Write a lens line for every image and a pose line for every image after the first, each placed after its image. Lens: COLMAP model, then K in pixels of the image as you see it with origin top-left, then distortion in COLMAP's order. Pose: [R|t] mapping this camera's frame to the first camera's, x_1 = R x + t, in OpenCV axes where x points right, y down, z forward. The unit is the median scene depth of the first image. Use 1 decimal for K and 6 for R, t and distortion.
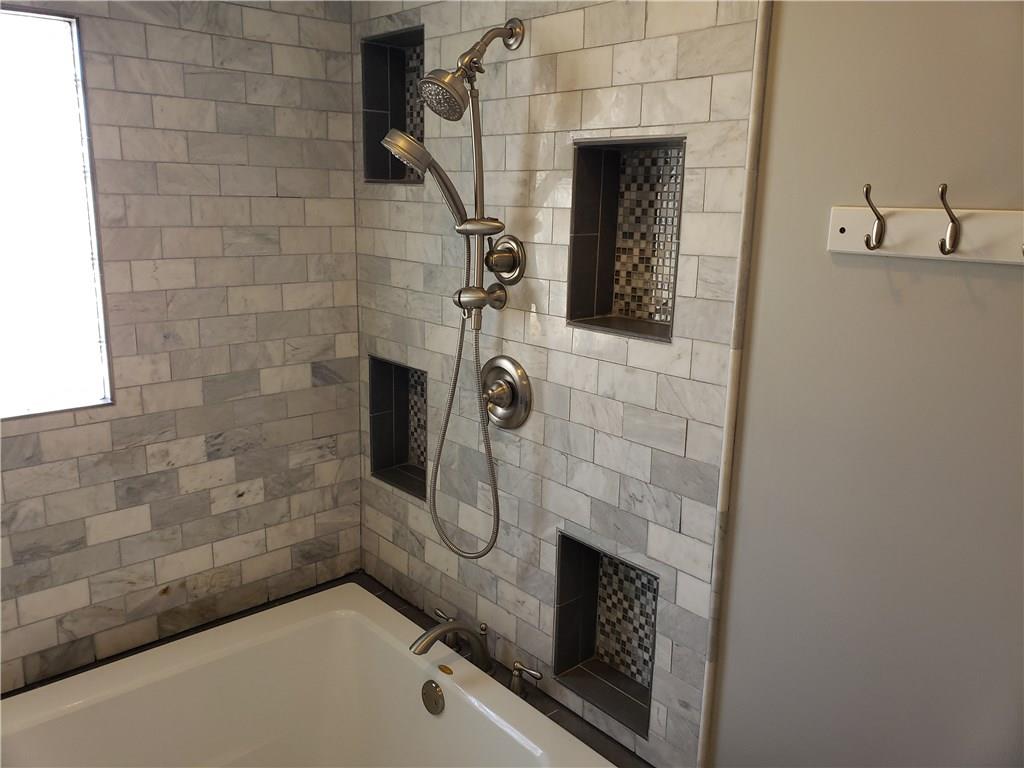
lens RADIAL K [[792.7, 0, 503.6], [0, 792.7, 370.0], [0, 0, 1]] dist [0.054962, -0.060140]
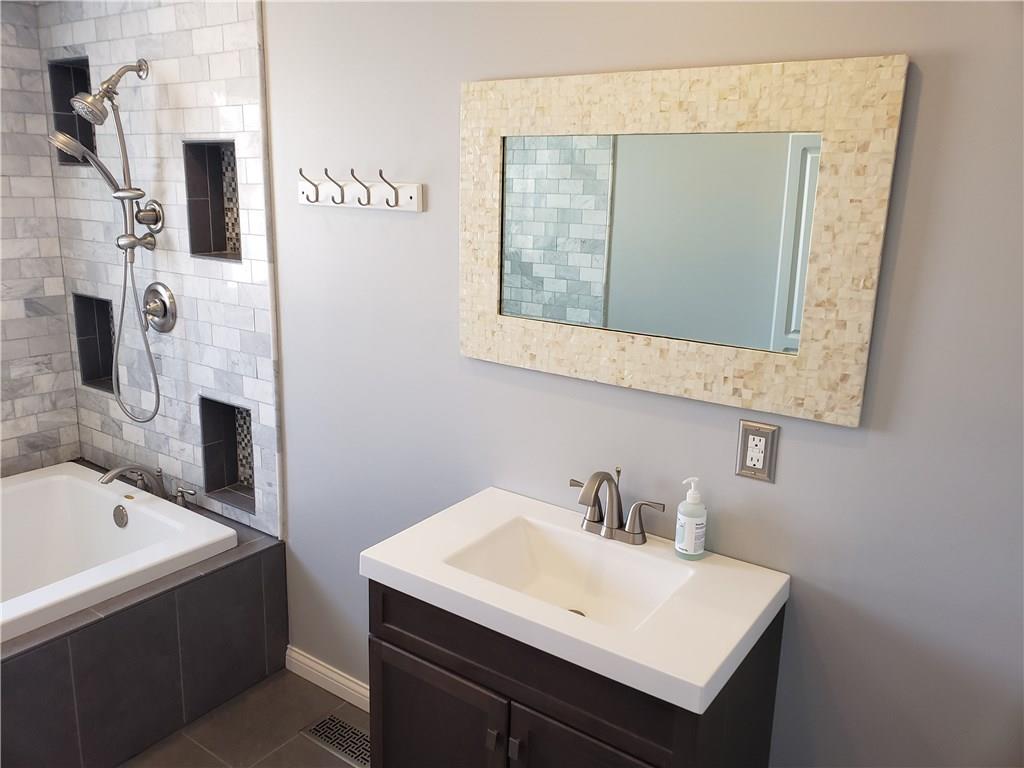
lens RADIAL K [[792.7, 0, 494.5], [0, 792.7, 365.5], [0, 0, 1]] dist [0.054962, -0.060140]
pose [[0.976072, -0.049655, 0.211703, 0.289505], [0.046853, 0.998735, 0.018233, 0.138768], [-0.212341, -0.007878, 0.977164, -0.593845]]
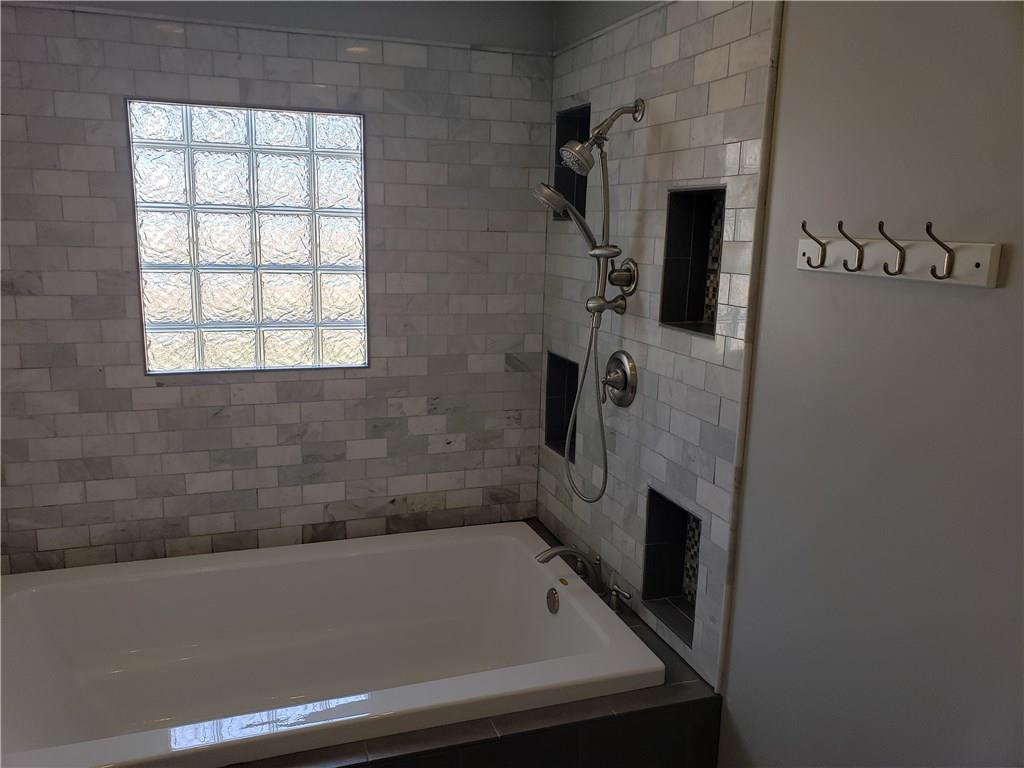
lens RADIAL K [[792.7, 0, 495.3], [0, 792.7, 386.0], [0, 0, 1]] dist [0.054962, -0.060140]
pose [[0.921346, 0.077769, -0.380886, 0.308591], [-0.085938, 0.996290, -0.004458, 0.064857], [0.379127, 0.036840, 0.924611, -0.293085]]
